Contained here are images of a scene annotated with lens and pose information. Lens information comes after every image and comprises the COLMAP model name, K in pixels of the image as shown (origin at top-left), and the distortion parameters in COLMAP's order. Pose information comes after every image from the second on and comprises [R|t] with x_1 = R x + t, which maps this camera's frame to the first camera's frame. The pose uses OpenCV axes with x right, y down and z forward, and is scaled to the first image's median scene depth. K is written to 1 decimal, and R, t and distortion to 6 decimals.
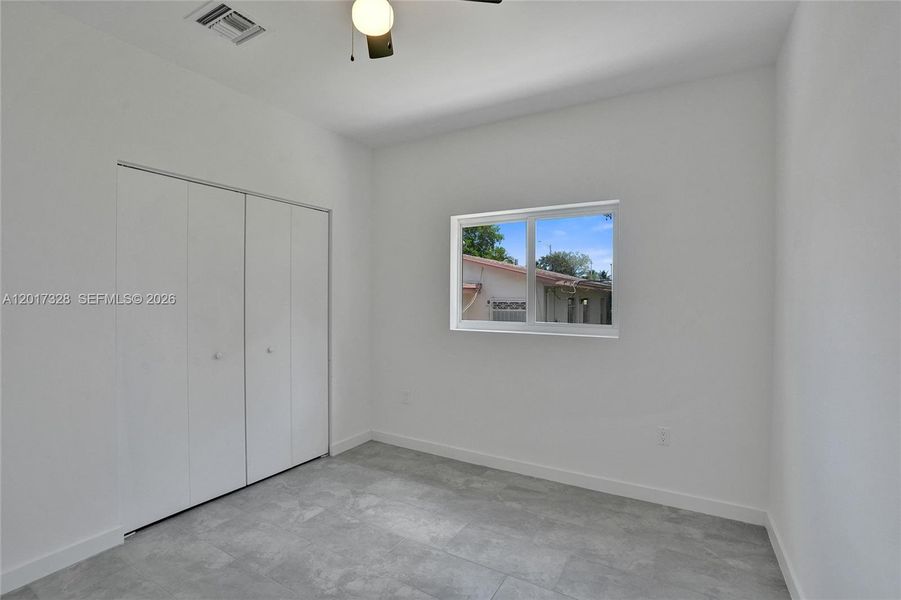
lens RADIAL K [[417.3, 0, 447.9], [0, 417.3, 298.7], [0, 0, 1]] dist [-0.064312, 0.022450]
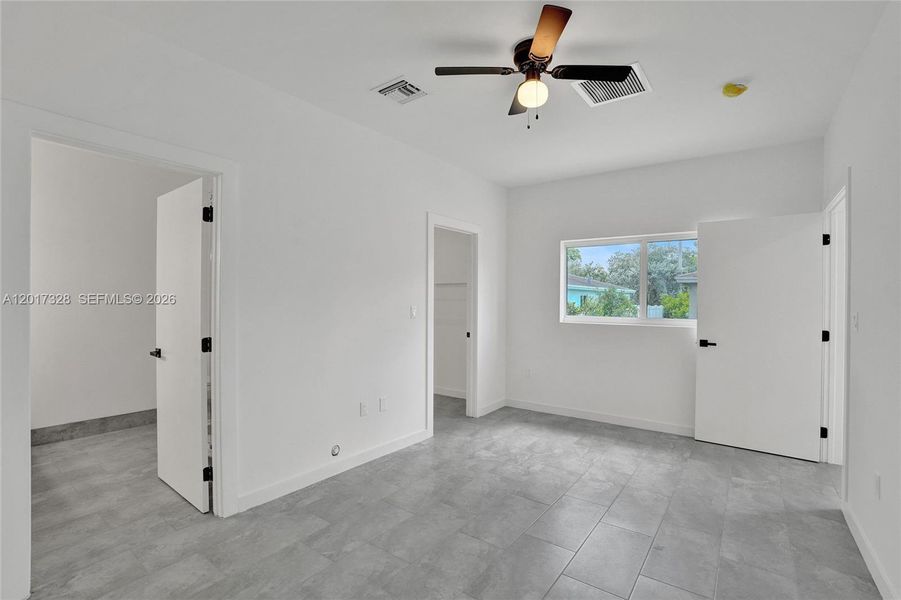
lens RADIAL K [[417.3, 0, 444.7], [0, 417.3, 300.3], [0, 0, 1]] dist [-0.064312, 0.022450]
pose [[0.993948, -0.007247, -0.109610, -0.175144], [0.007206, 0.999974, -0.000766, 0.007205], [0.109612, -0.000029, 0.993974, -0.229412]]
